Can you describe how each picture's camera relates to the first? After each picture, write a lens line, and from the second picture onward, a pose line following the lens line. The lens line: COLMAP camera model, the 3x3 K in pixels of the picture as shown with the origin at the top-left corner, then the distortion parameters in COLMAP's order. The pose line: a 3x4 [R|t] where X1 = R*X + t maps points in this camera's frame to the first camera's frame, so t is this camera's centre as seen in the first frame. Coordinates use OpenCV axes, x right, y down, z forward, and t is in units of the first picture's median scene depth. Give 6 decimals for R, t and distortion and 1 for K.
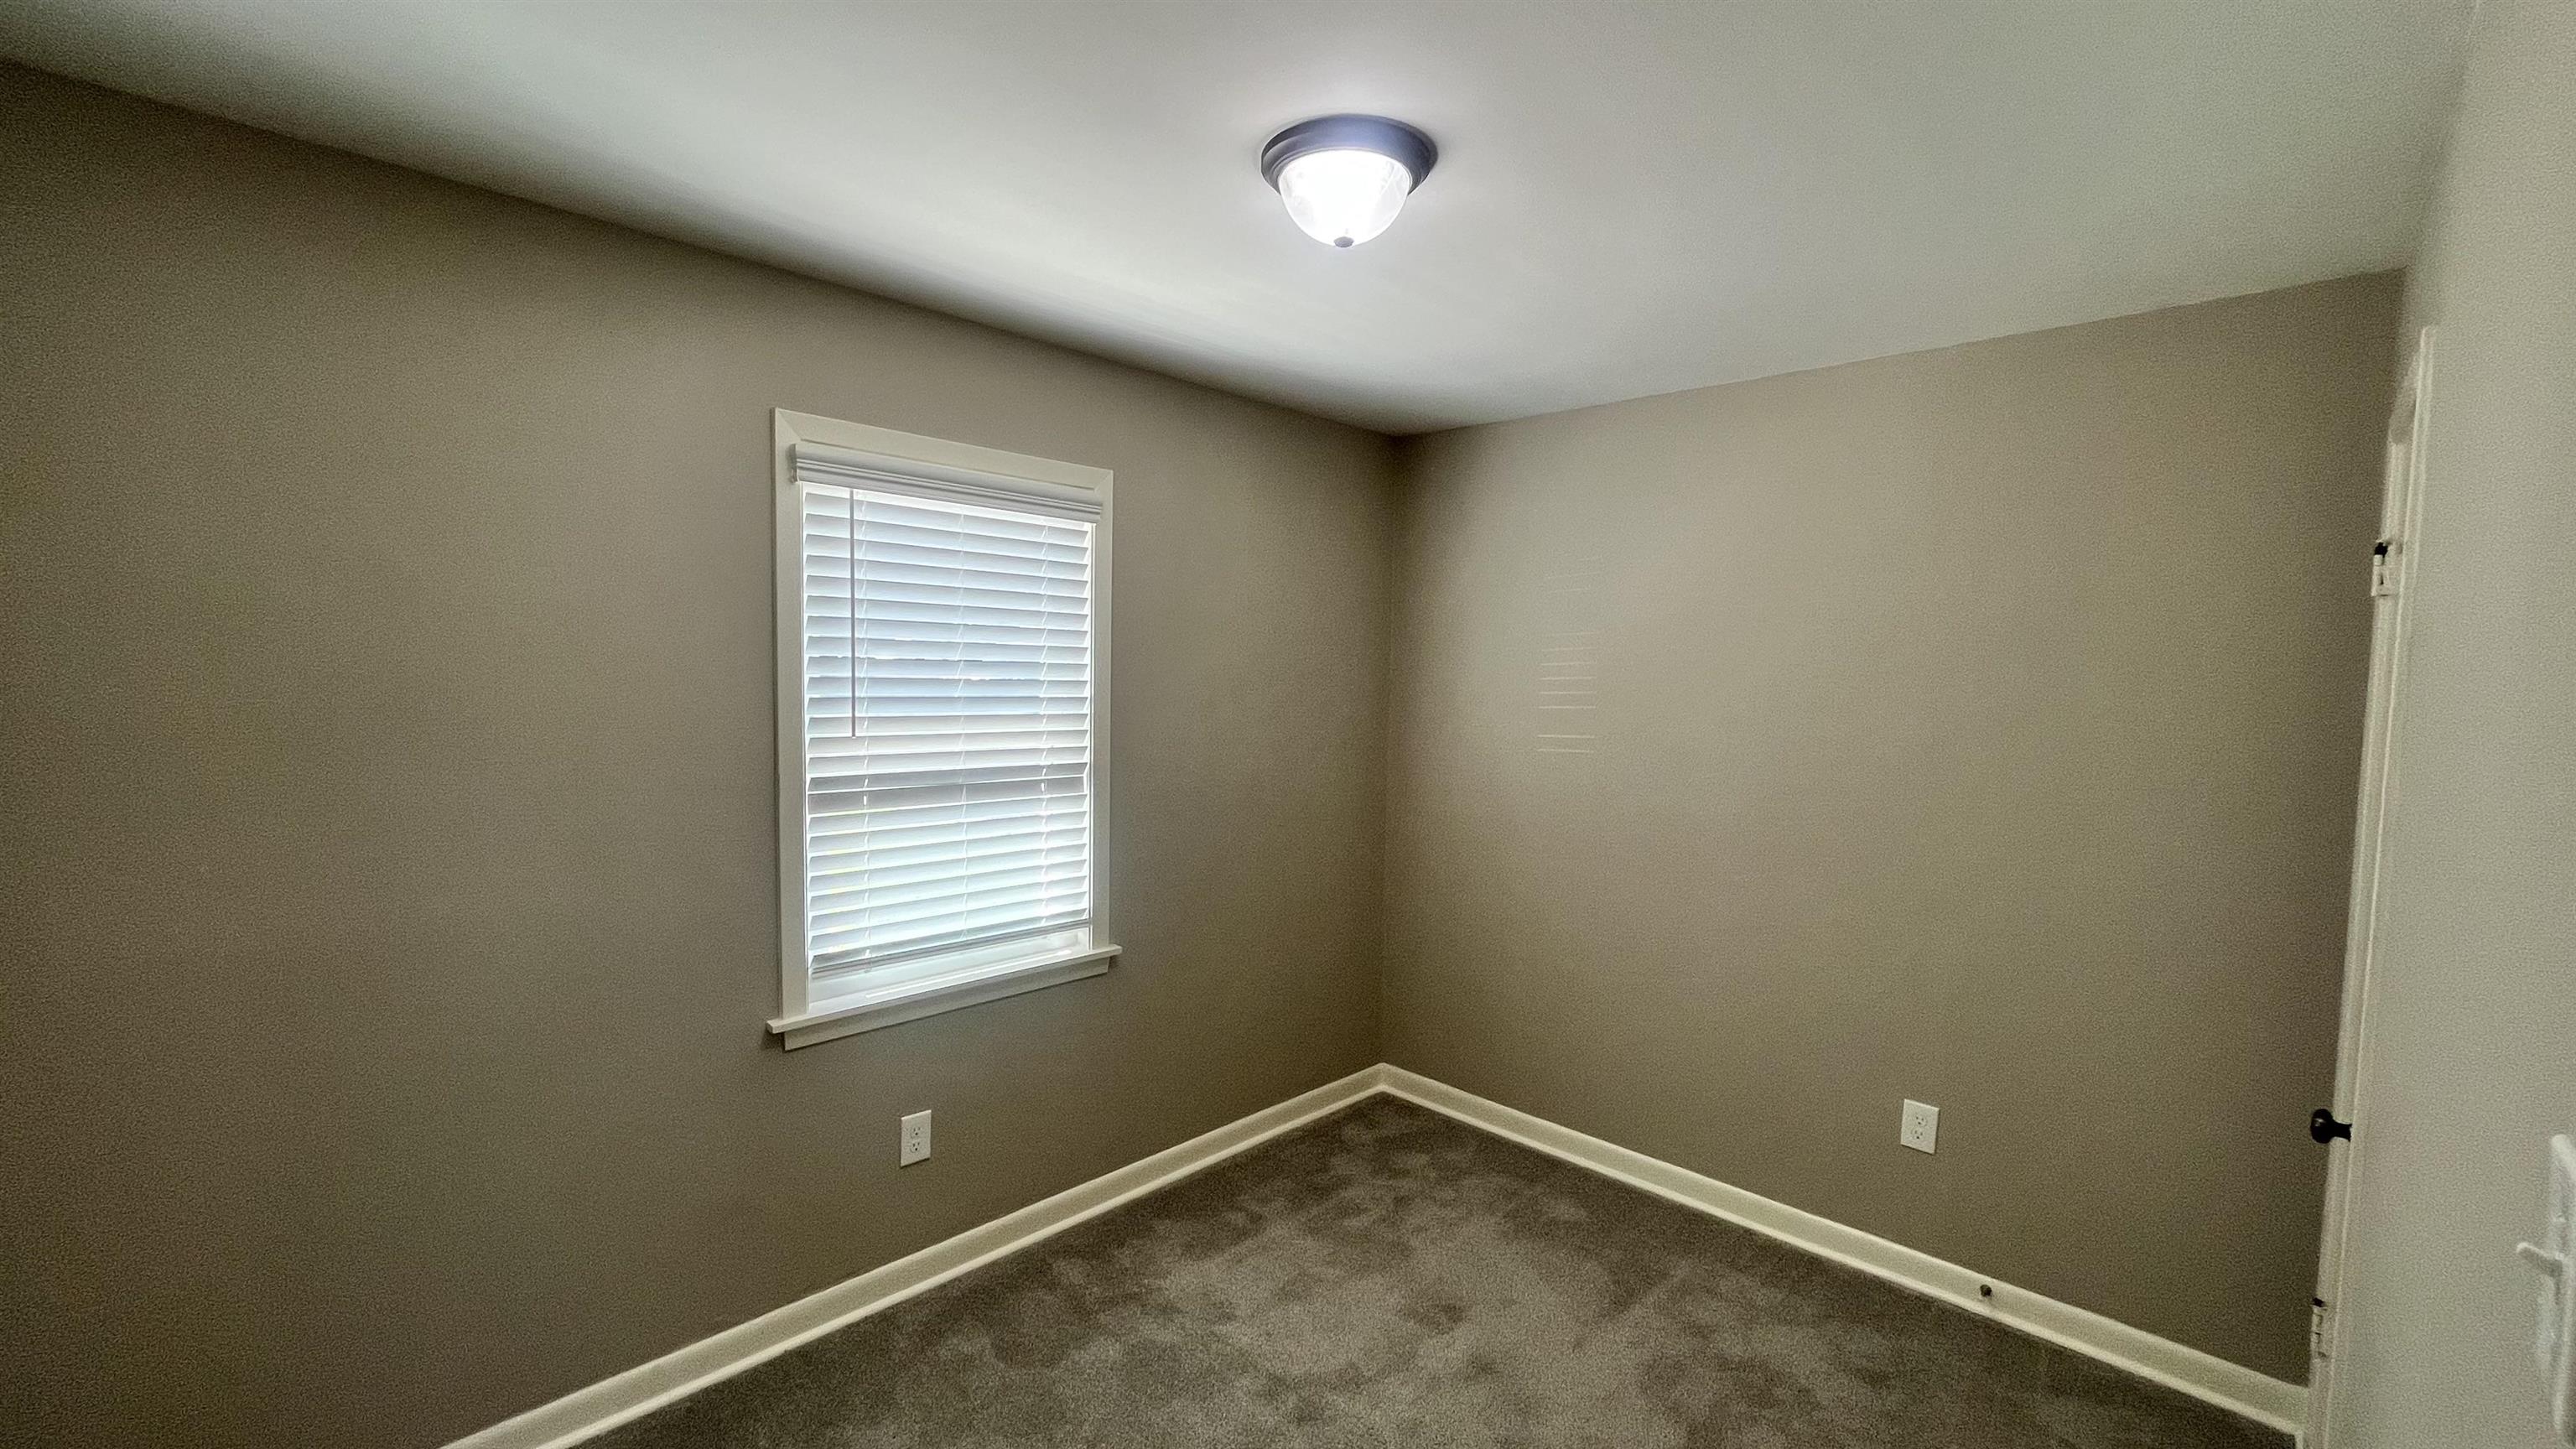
lens RADIAL K [[1030.7, 0, 1282.3], [0, 1030.7, 724.7], [0, 0, 1]] dist [-0.002211, -0.000694]
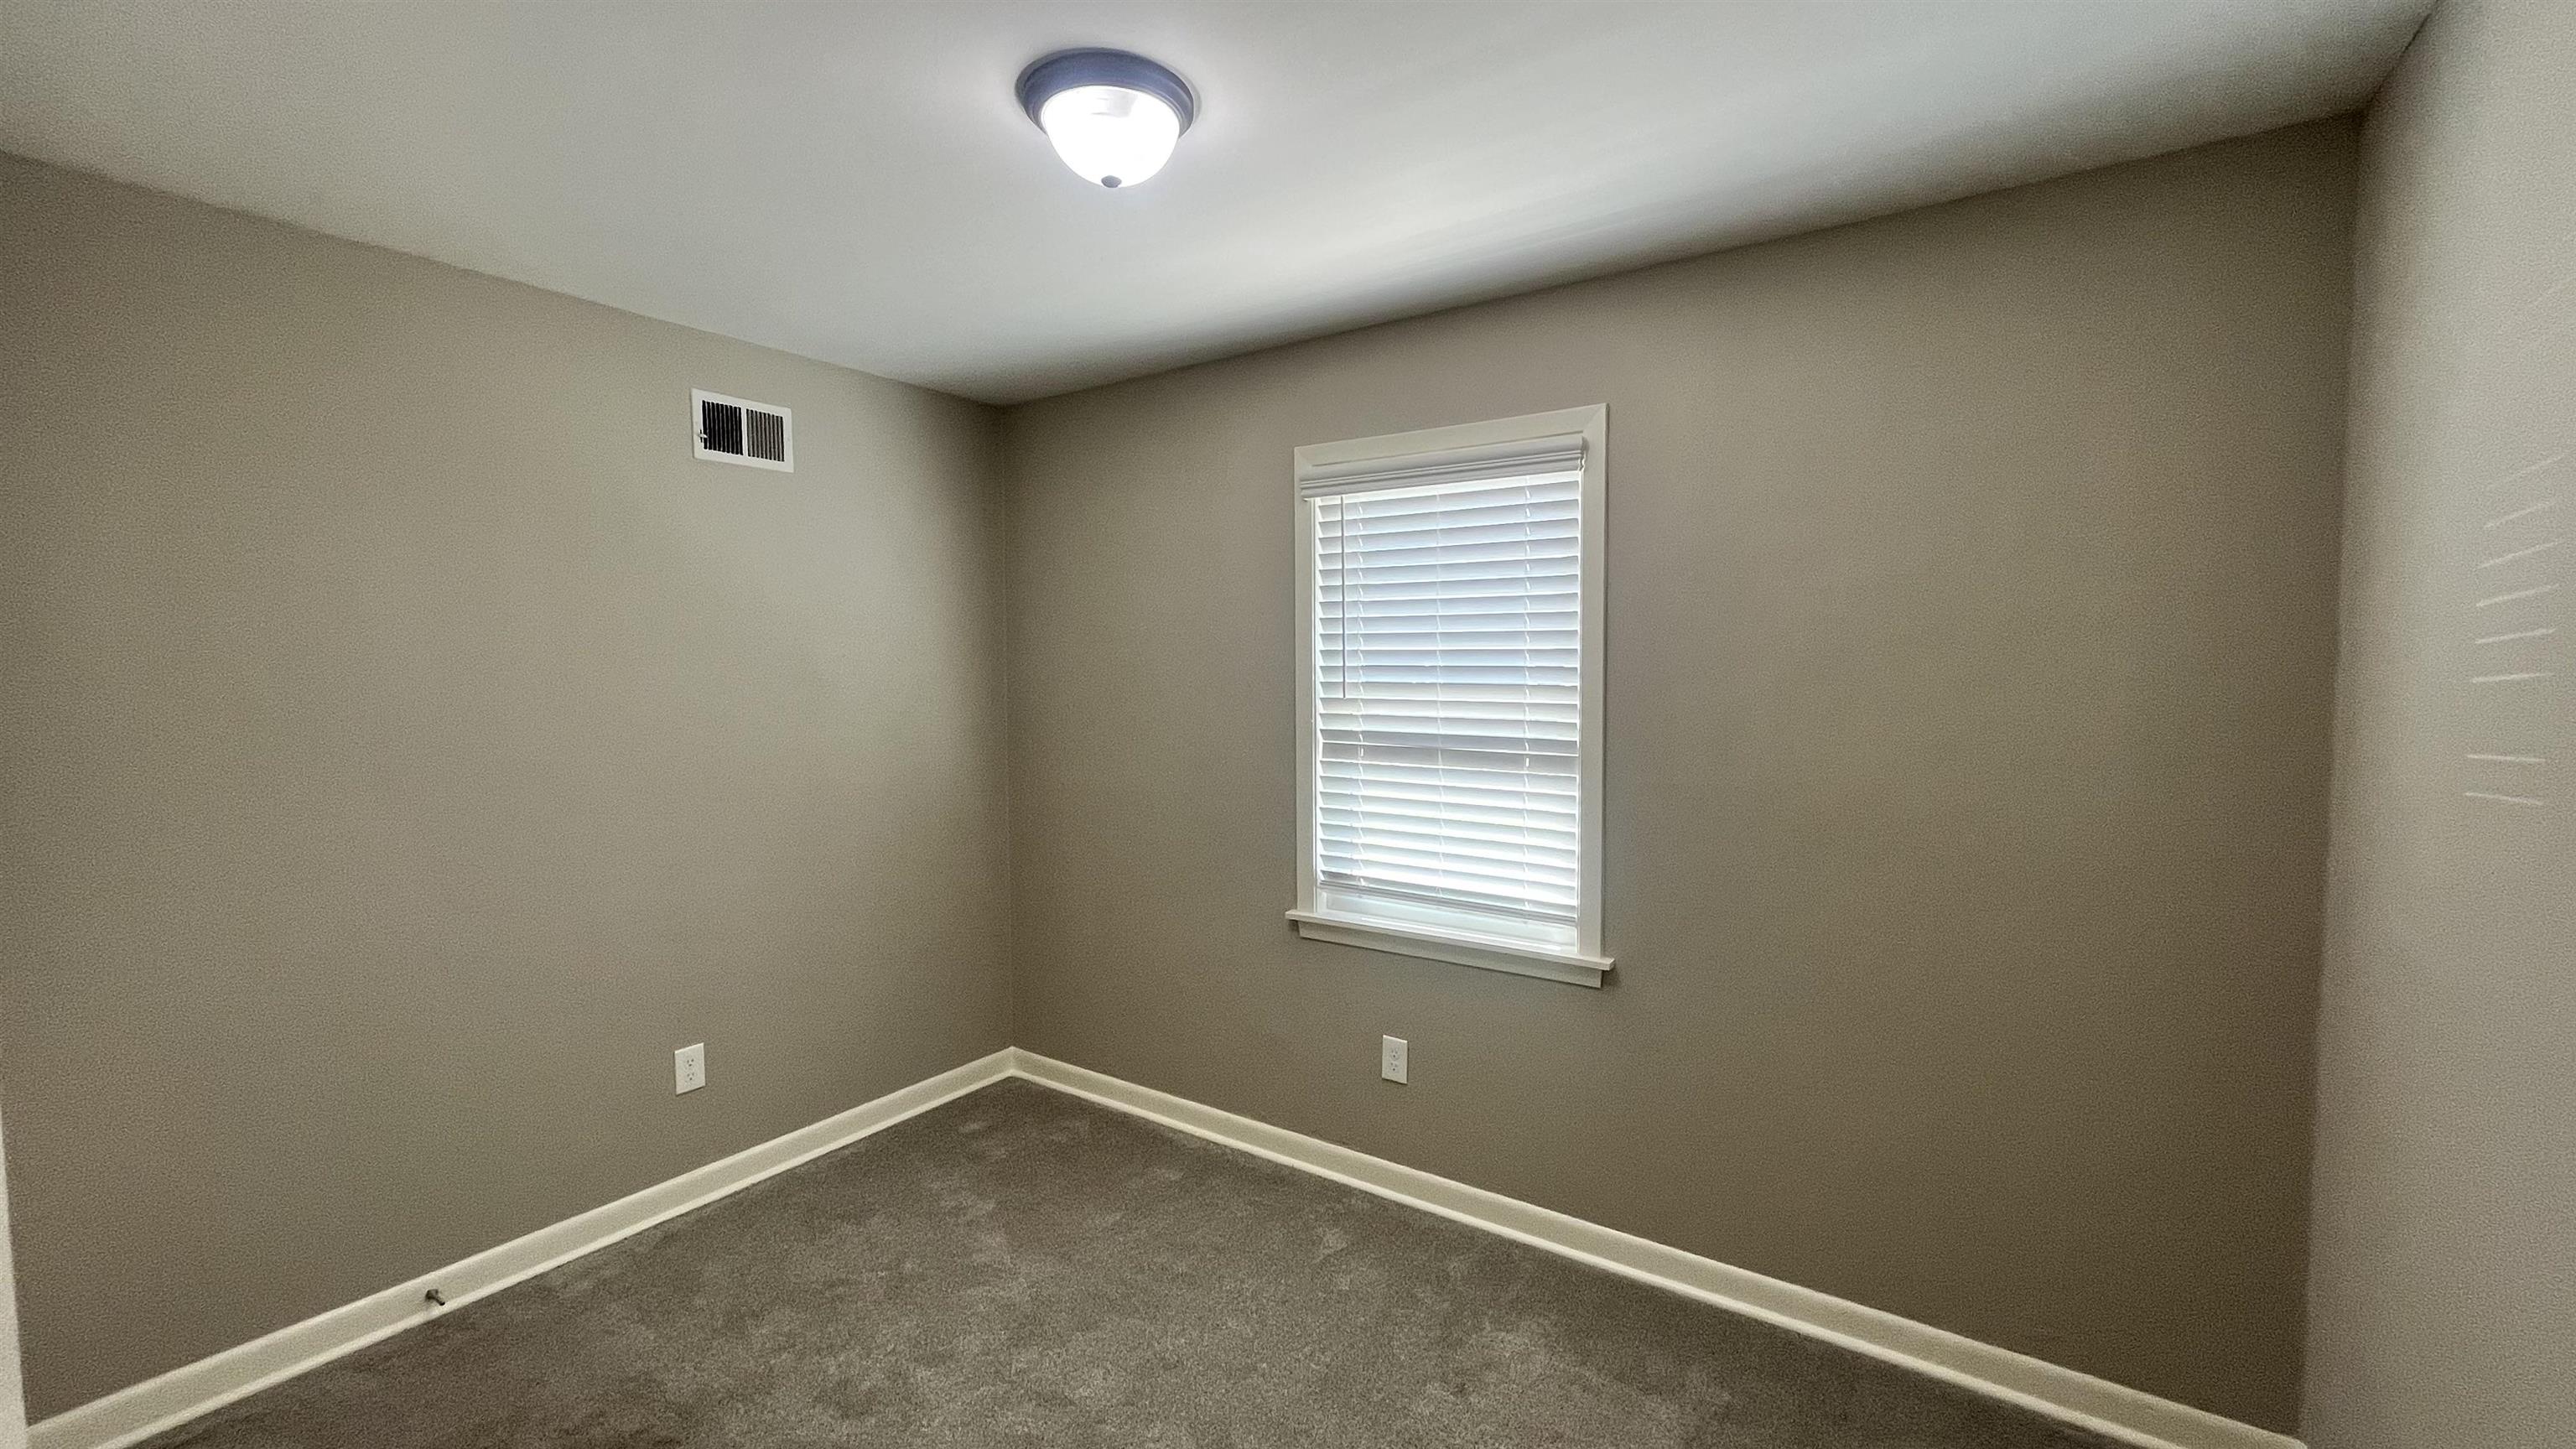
lens RADIAL K [[1030.7, 0, 1282.3], [0, 1030.7, 724.7], [0, 0, 1]] dist [-0.002211, -0.000694]
pose [[0.177419, 0.033315, -0.983571, 0.688091], [-0.050394, 0.998423, 0.024728, 0.014713], [0.982844, 0.045178, 0.178818, 0.637539]]
